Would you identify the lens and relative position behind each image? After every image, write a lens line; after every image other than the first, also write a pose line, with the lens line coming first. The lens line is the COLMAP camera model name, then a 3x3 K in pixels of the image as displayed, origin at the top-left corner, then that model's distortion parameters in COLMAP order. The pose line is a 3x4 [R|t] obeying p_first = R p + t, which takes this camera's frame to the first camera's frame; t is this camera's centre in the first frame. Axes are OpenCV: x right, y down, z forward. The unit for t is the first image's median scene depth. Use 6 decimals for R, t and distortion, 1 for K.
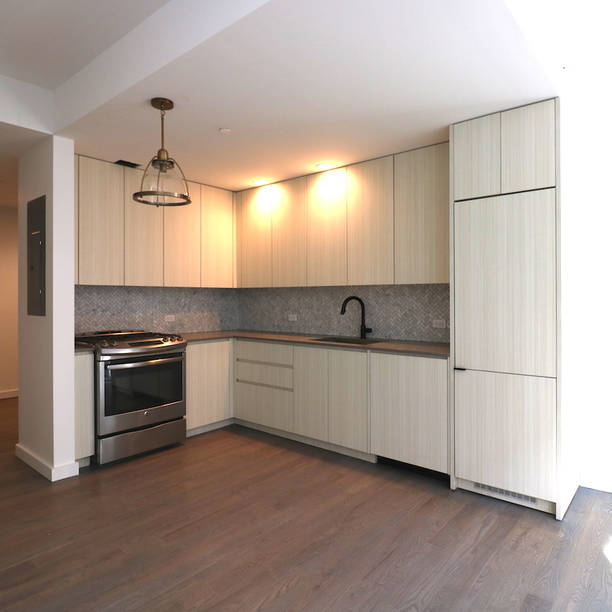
lens RADIAL K [[437.4, 0, 303.3], [0, 437.4, 299.1], [0, 0, 1]] dist [0.004464, -0.019287]
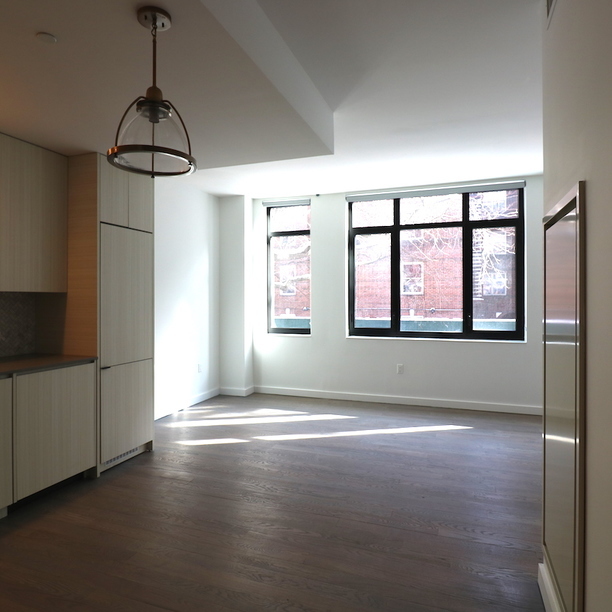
lens RADIAL K [[437.4, 0, 303.3], [0, 437.4, 299.1], [0, 0, 1]] dist [0.004464, -0.019287]
pose [[-0.346863, 0.002065, 0.937913, -0.736657], [0.006425, 0.999979, 0.000175, -0.015807], [-0.937894, 0.006087, -0.346869, 0.732653]]
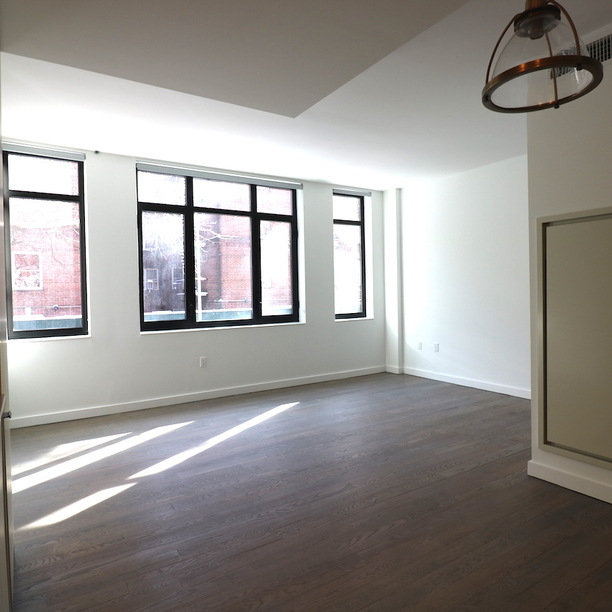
lens RADIAL K [[437.4, 0, 303.3], [0, 437.4, 299.1], [0, 0, 1]] dist [0.004464, -0.019287]
pose [[-0.953765, 0.014657, 0.300196, -0.147971], [0.021904, 0.999544, 0.020791, 0.004356], [-0.299755, 0.026405, -0.953651, 1.147419]]
